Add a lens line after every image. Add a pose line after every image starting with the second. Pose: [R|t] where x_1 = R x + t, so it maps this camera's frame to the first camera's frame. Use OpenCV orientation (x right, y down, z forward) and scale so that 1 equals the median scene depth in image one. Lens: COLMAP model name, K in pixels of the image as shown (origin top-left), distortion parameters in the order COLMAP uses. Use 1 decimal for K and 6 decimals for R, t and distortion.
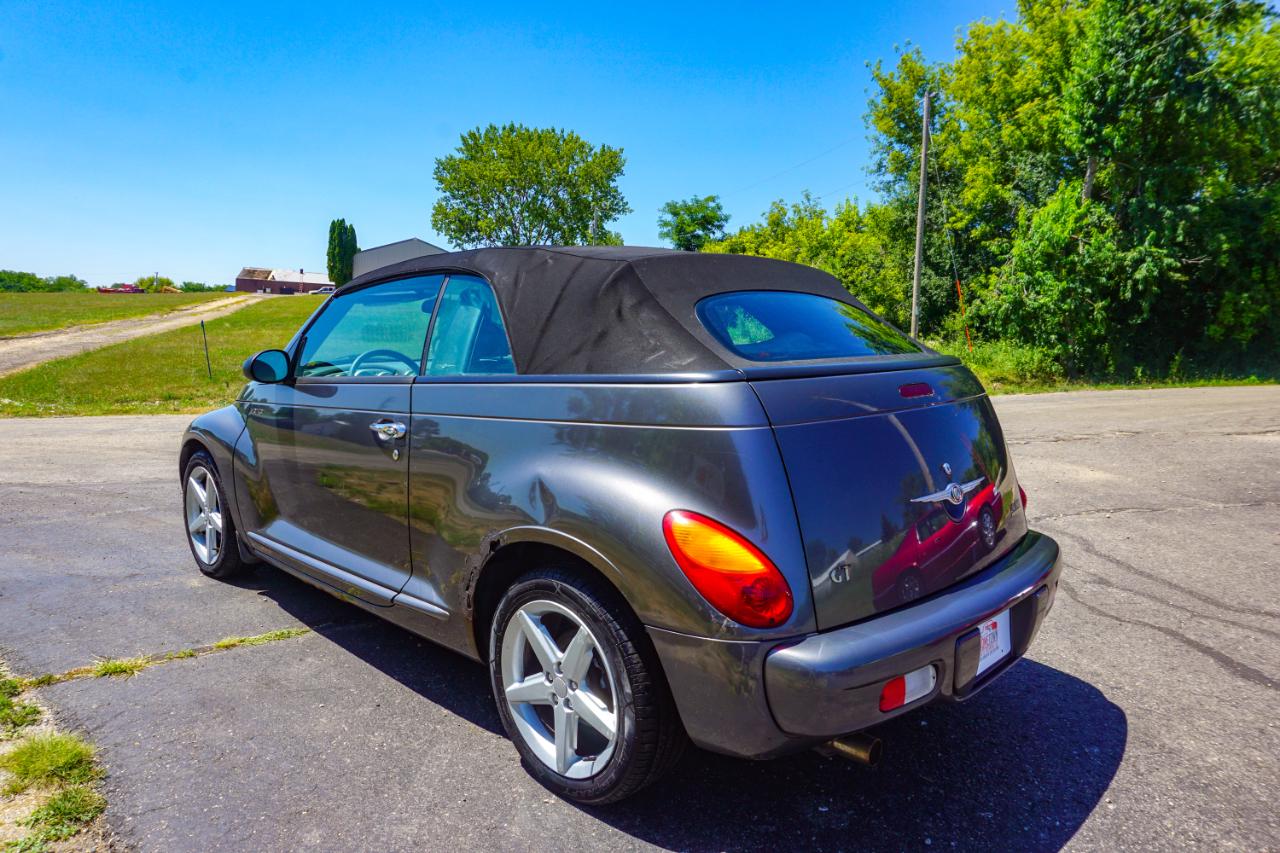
lens RADIAL K [[863.5, 0, 646.2], [0, 863.5, 433.0], [0, 0, 1]] dist [-0.037839, 0.035861]
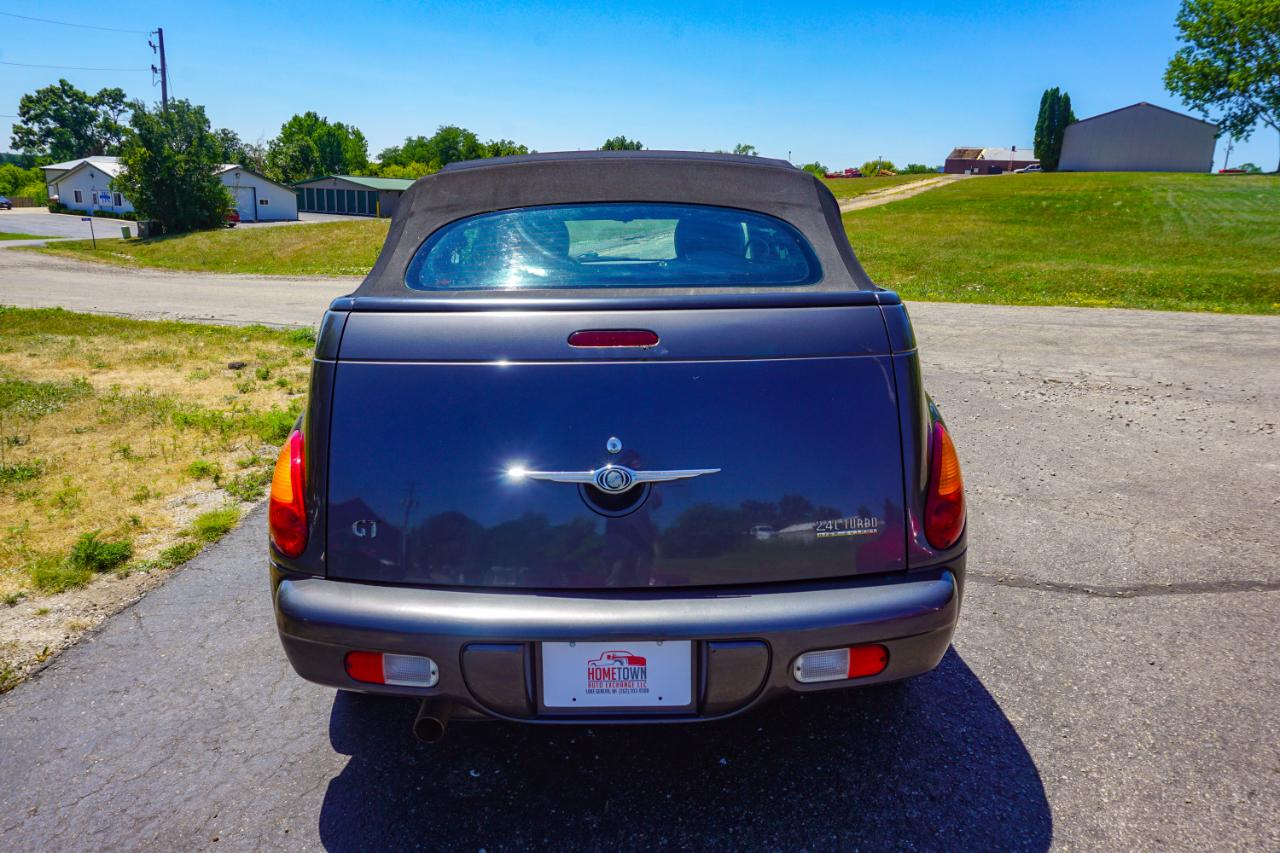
lens RADIAL K [[863.5, 0, 639.7], [0, 863.5, 425.4], [0, 0, 1]] dist [-0.037839, 0.035861]
pose [[0.700810, 0.163710, -0.694309, 0.093447], [-0.074811, 0.984810, 0.156695, -0.009377], [0.709415, -0.057871, 0.702411, 0.051539]]
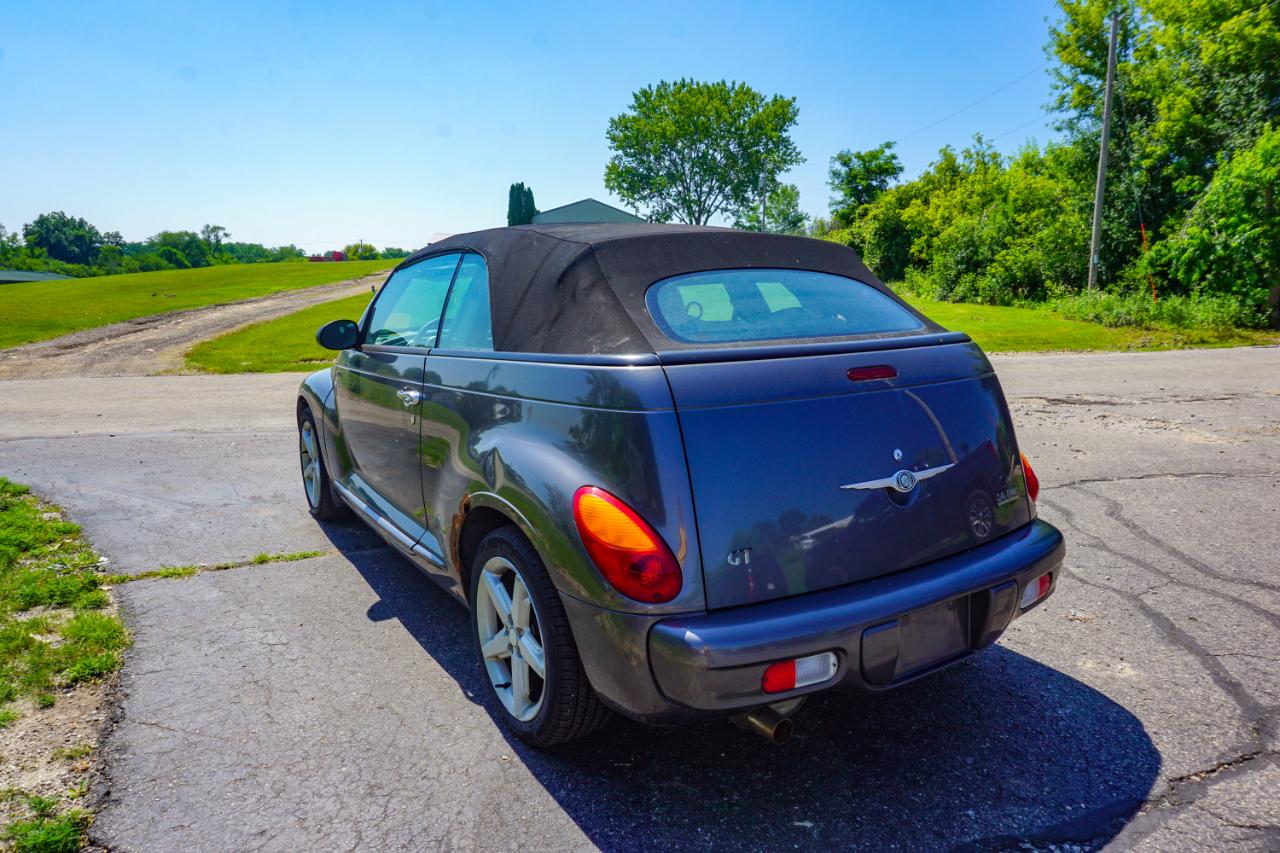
lens RADIAL K [[863.5, 0, 639.3], [0, 863.5, 427.1], [0, 0, 1]] dist [-0.037839, 0.035861]
pose [[0.977521, 0.013226, -0.210424, 0.027594], [-0.003835, 0.998981, 0.044974, -0.002595], [0.210805, -0.043156, 0.976575, -0.000834]]
